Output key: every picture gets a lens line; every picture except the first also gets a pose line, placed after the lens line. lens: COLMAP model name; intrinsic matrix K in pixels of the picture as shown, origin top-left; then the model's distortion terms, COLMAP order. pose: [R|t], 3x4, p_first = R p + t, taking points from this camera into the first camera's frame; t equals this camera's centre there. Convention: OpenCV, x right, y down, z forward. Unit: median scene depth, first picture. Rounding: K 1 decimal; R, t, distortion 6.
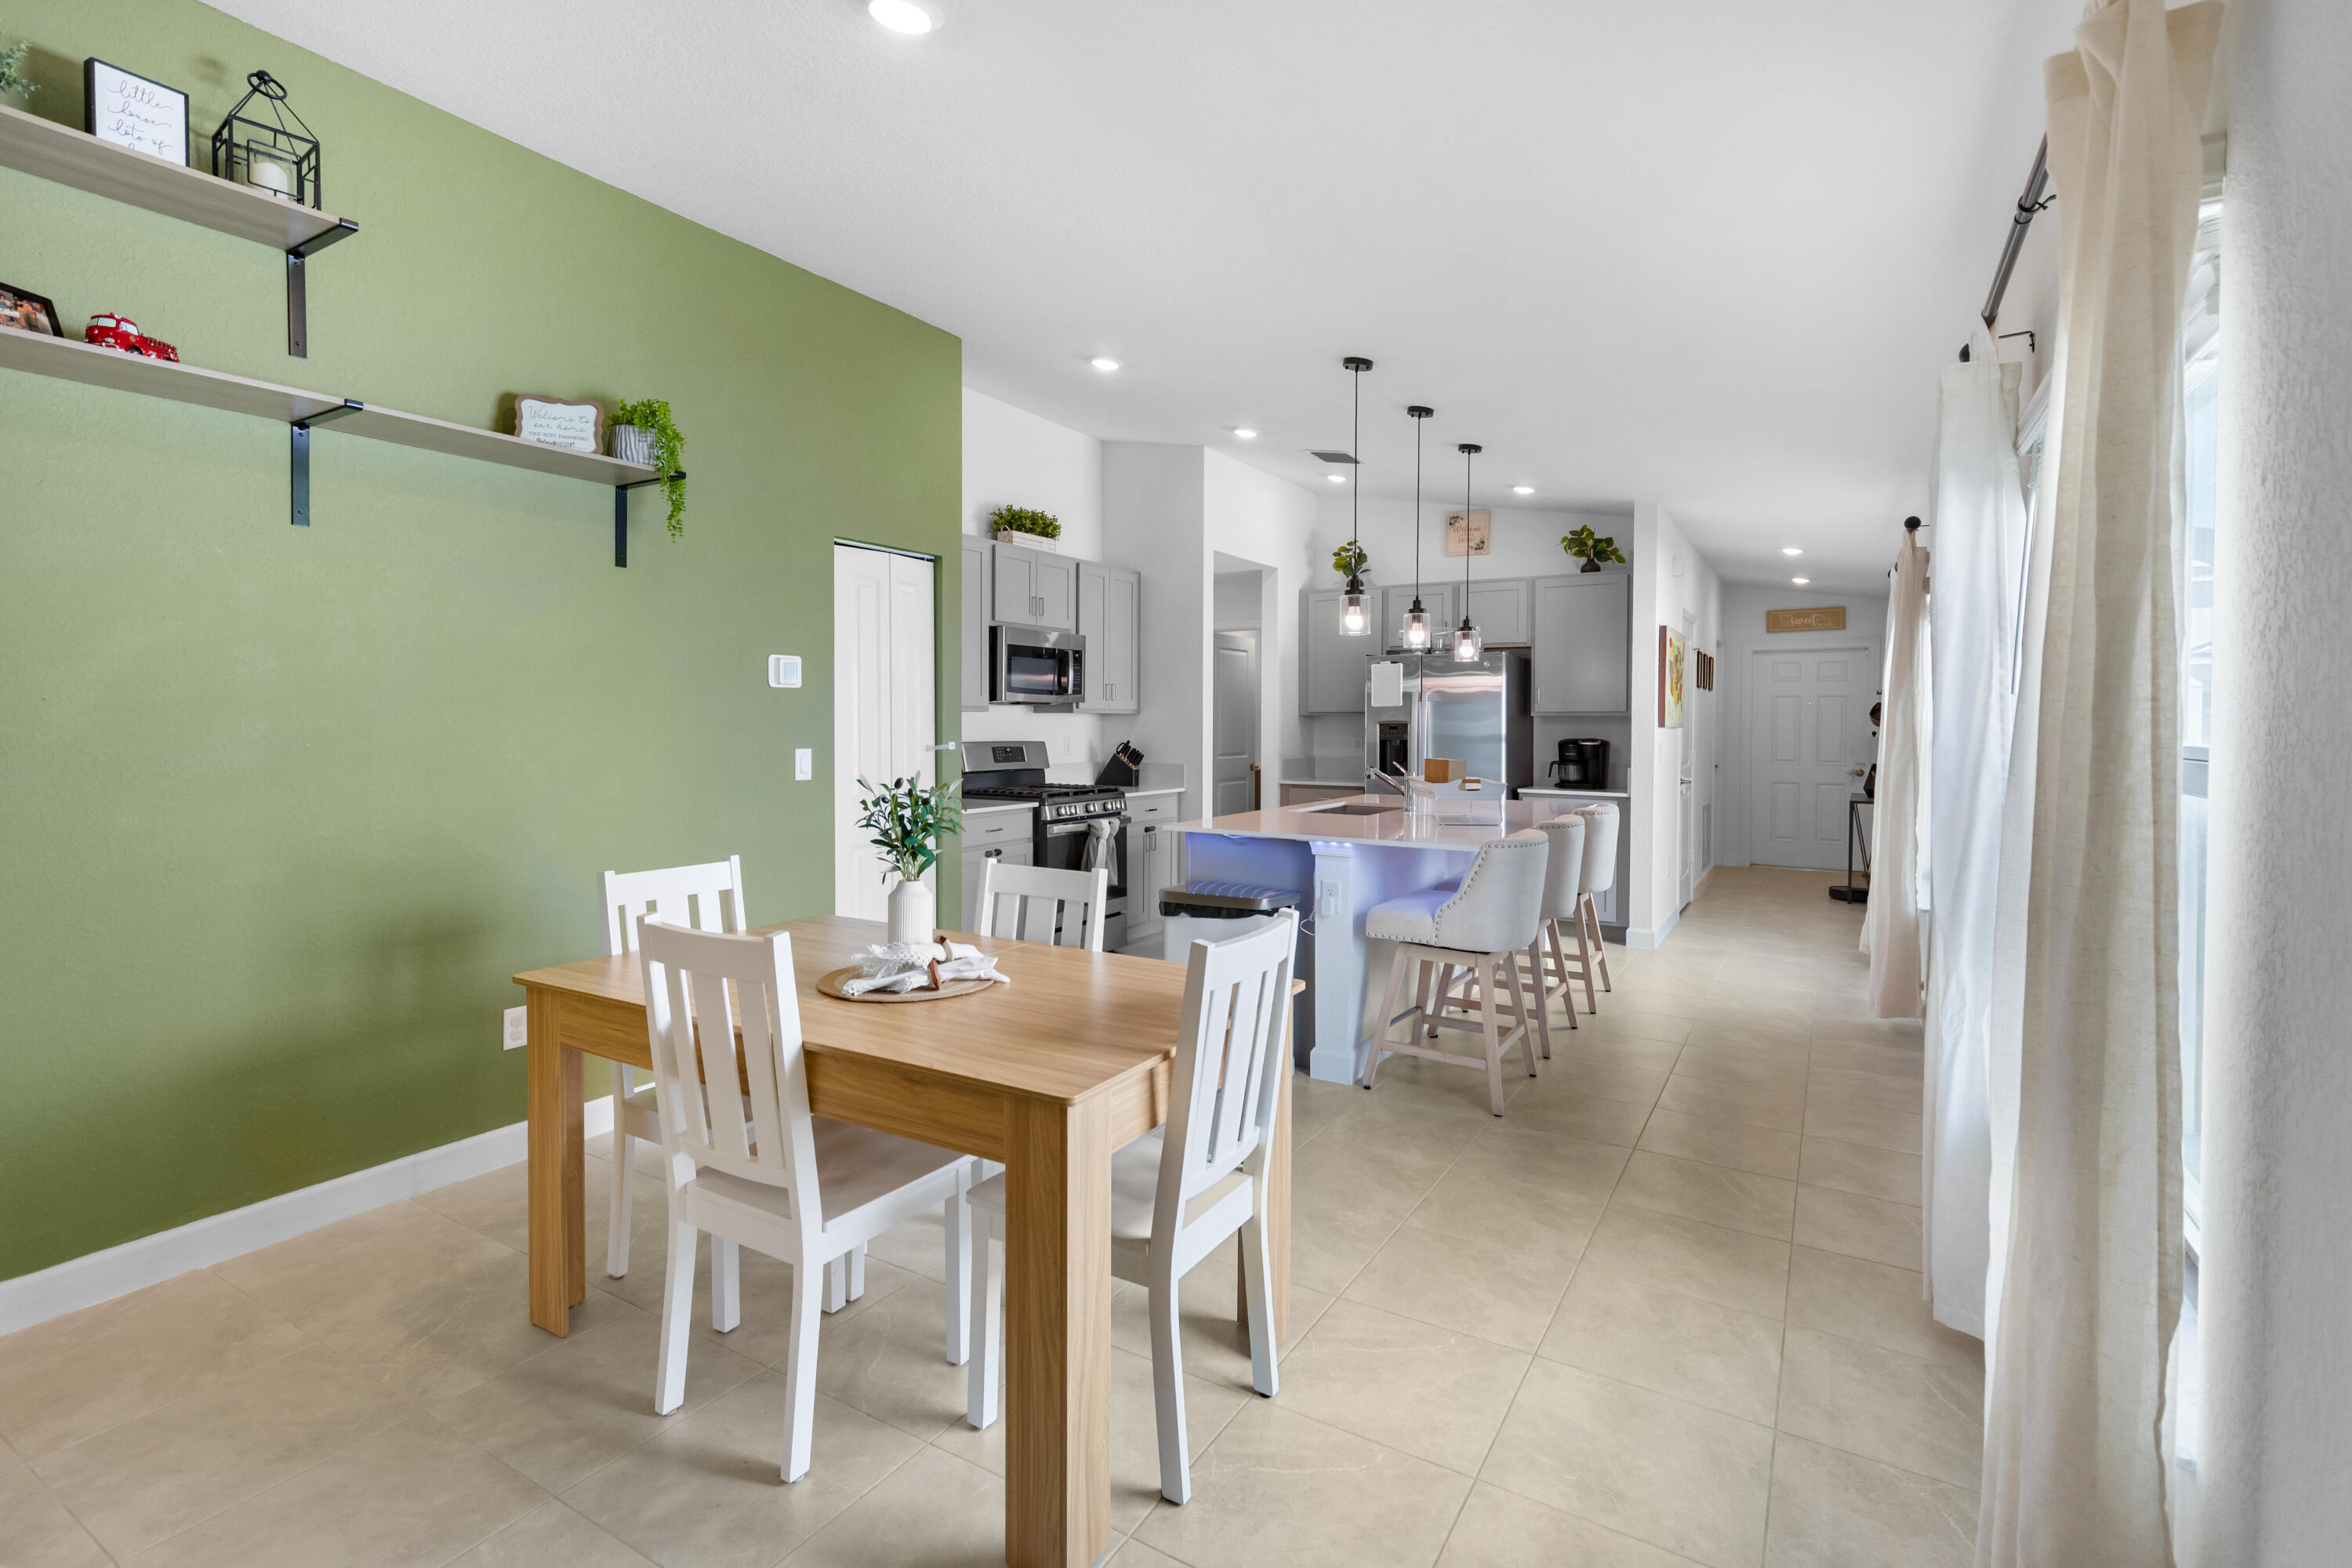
lens RADIAL K [[1101.1, 0, 1130.7], [0, 1101.1, 735.2], [0, 0, 1]] dist [0.009582, -0.003495]
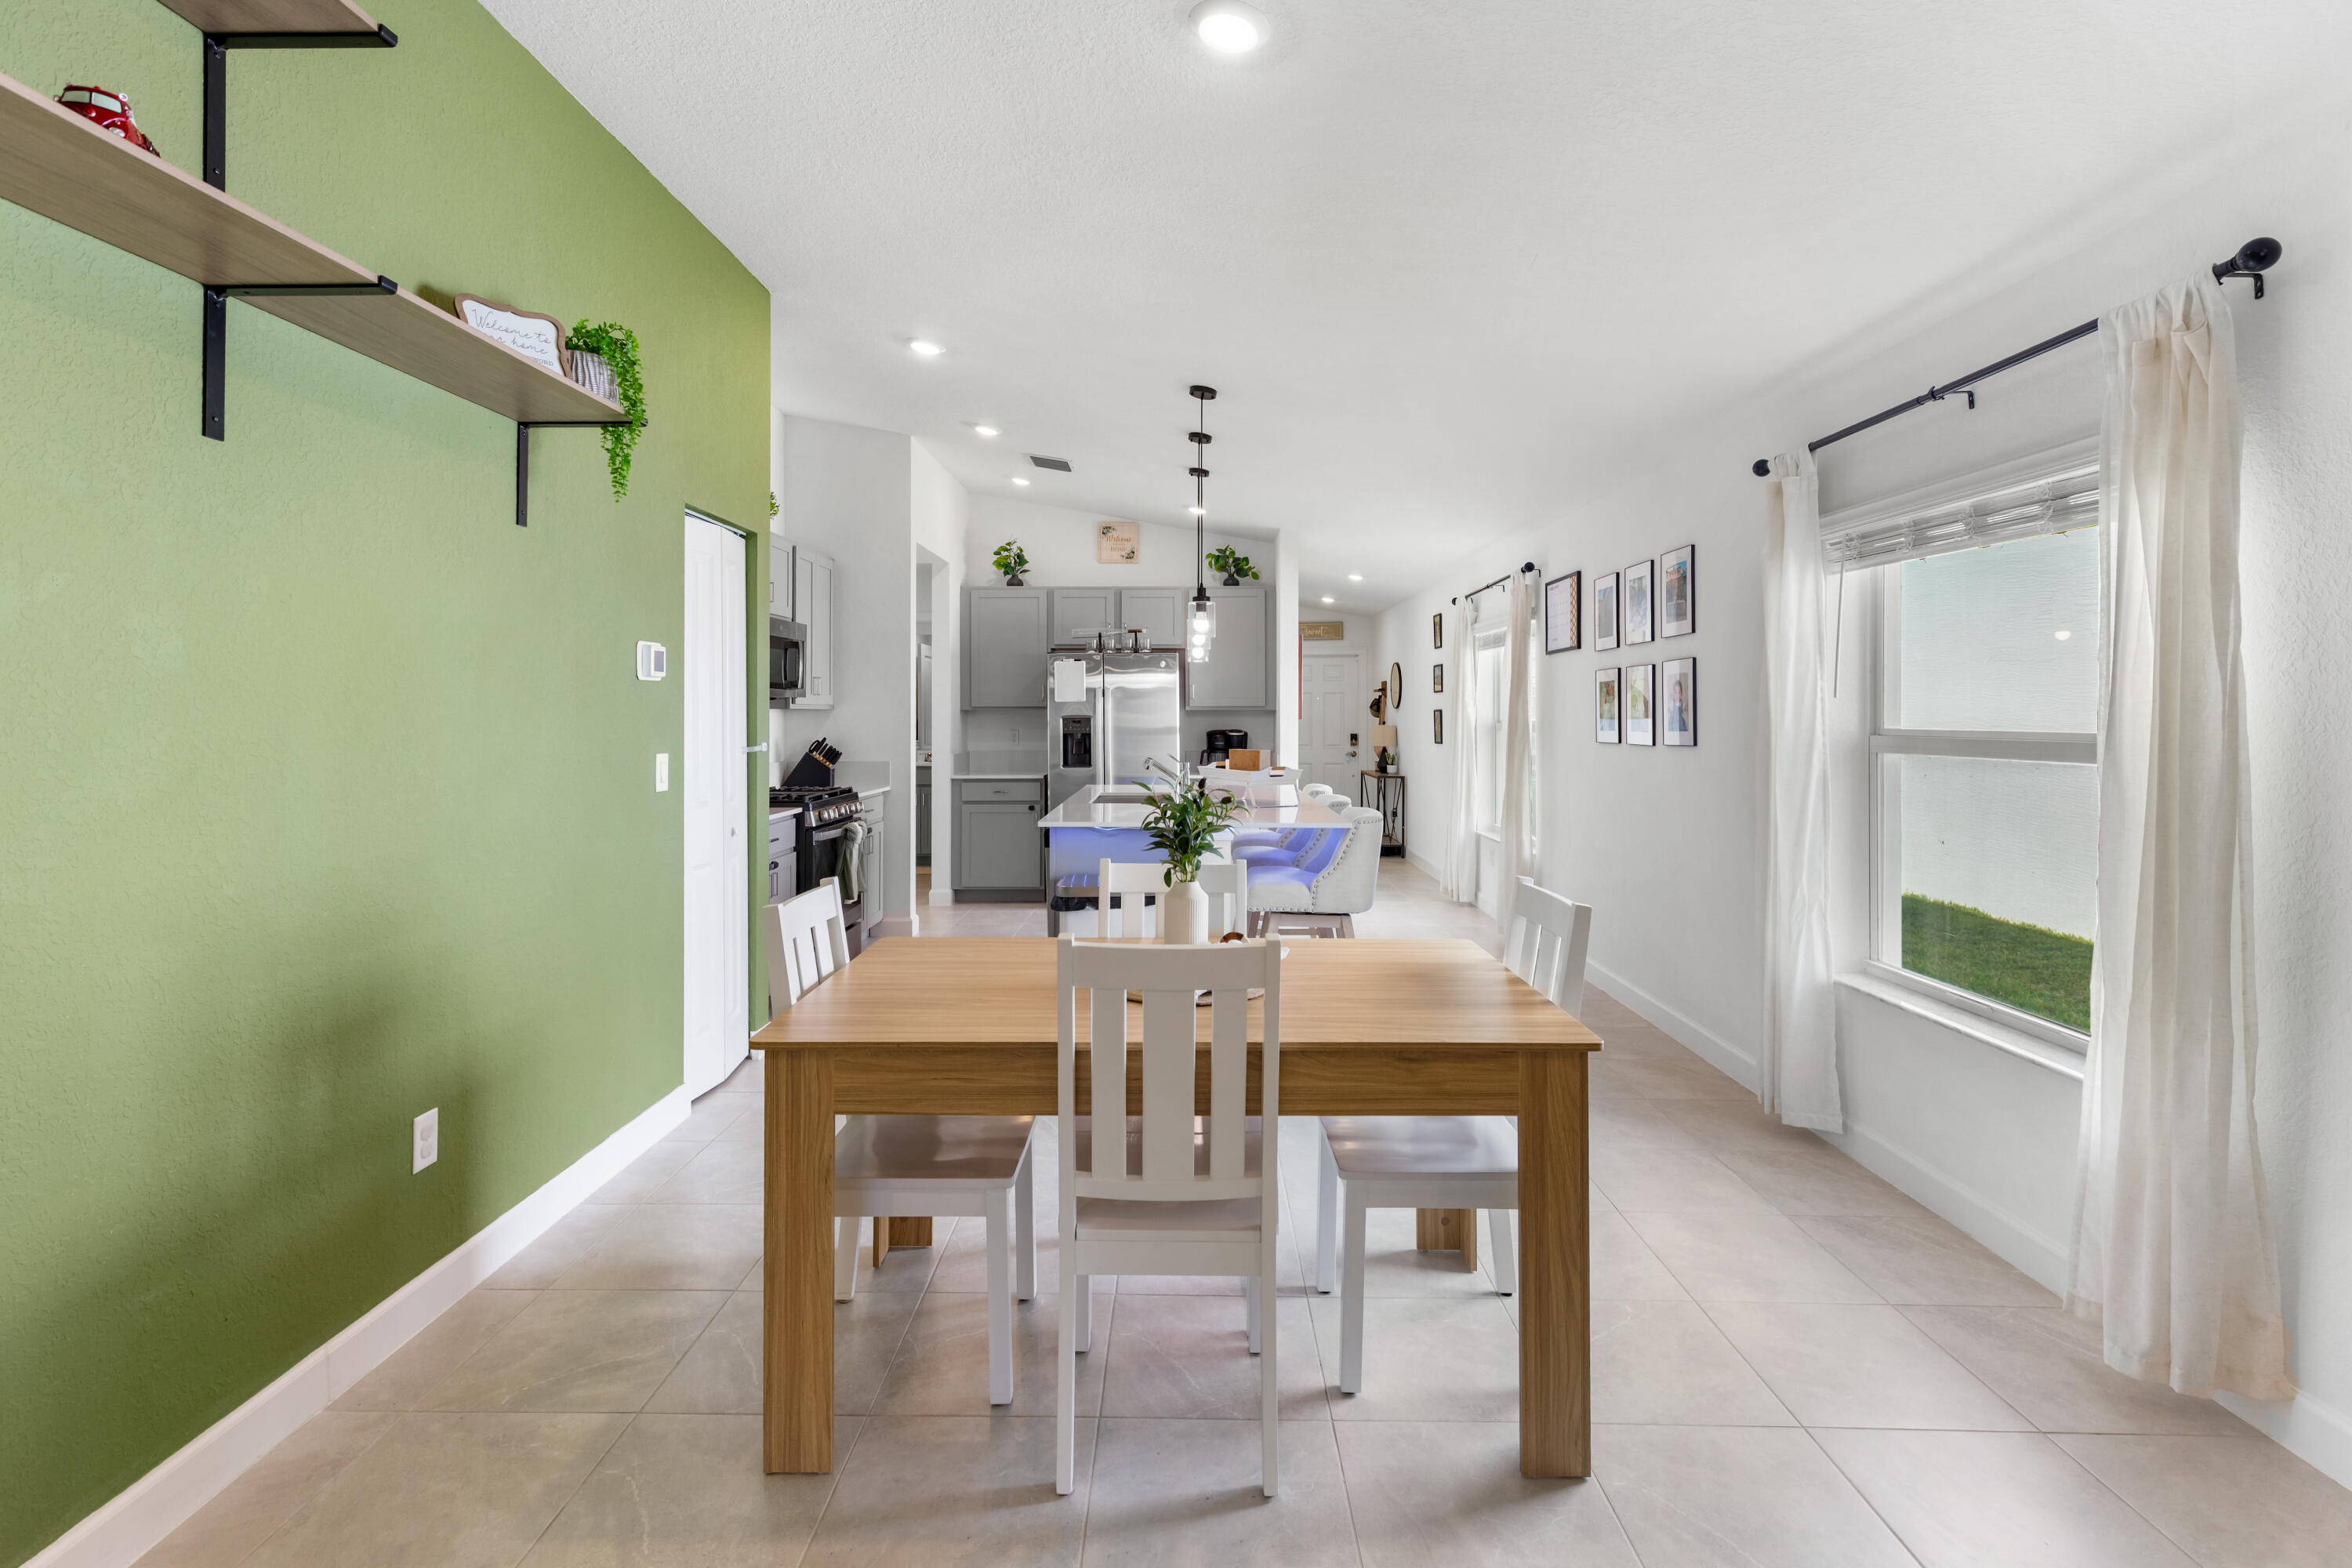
lens RADIAL K [[1101.1, 0, 1167.4], [0, 1101.1, 701.3], [0, 0, 1]] dist [0.009582, -0.003495]
pose [[0.858474, 0.001624, 0.512854, -0.248117], [0.010649, 0.999723, -0.020990, -0.003505], [-0.512746, 0.023481, 0.858219, 0.051495]]
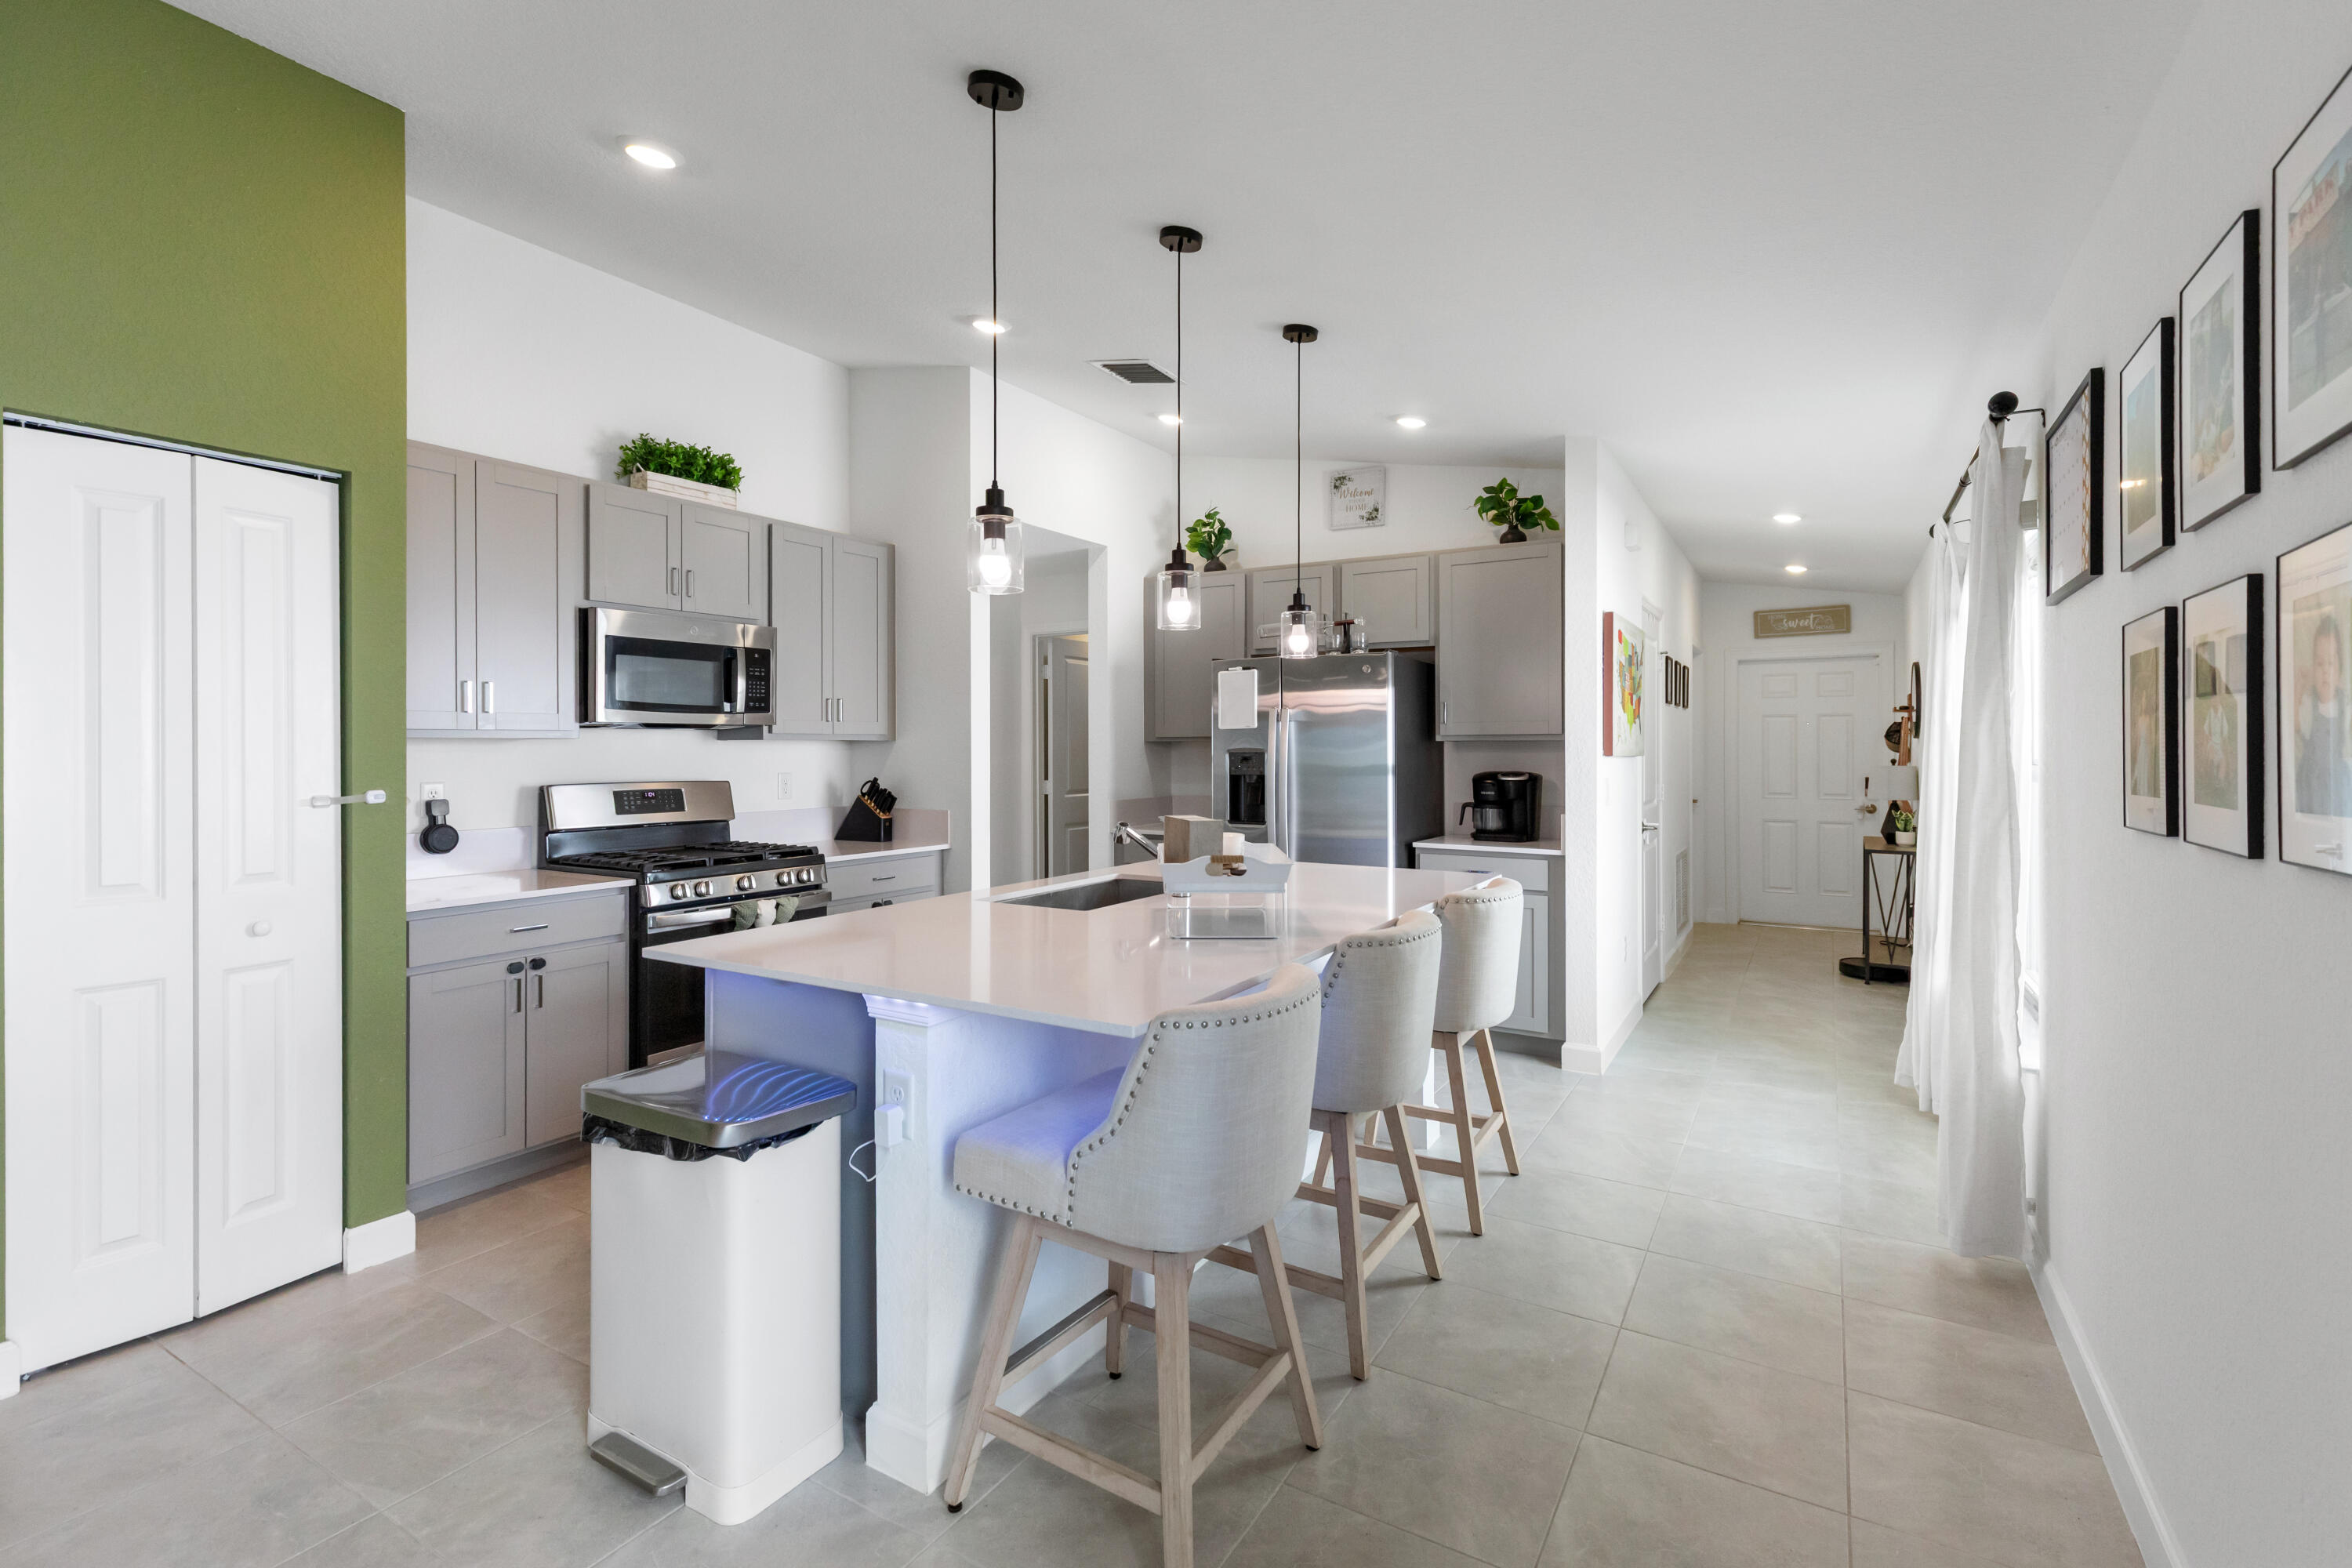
lens RADIAL K [[1101.1, 0, 1139.0], [0, 1101.1, 744.7], [0, 0, 1]] dist [0.009582, -0.003495]
pose [[0.999908, -0.004552, 0.012762, 0.171808], [0.004752, 0.999866, -0.015667, -0.005164], [-0.012689, 0.015726, 0.999796, 0.297647]]
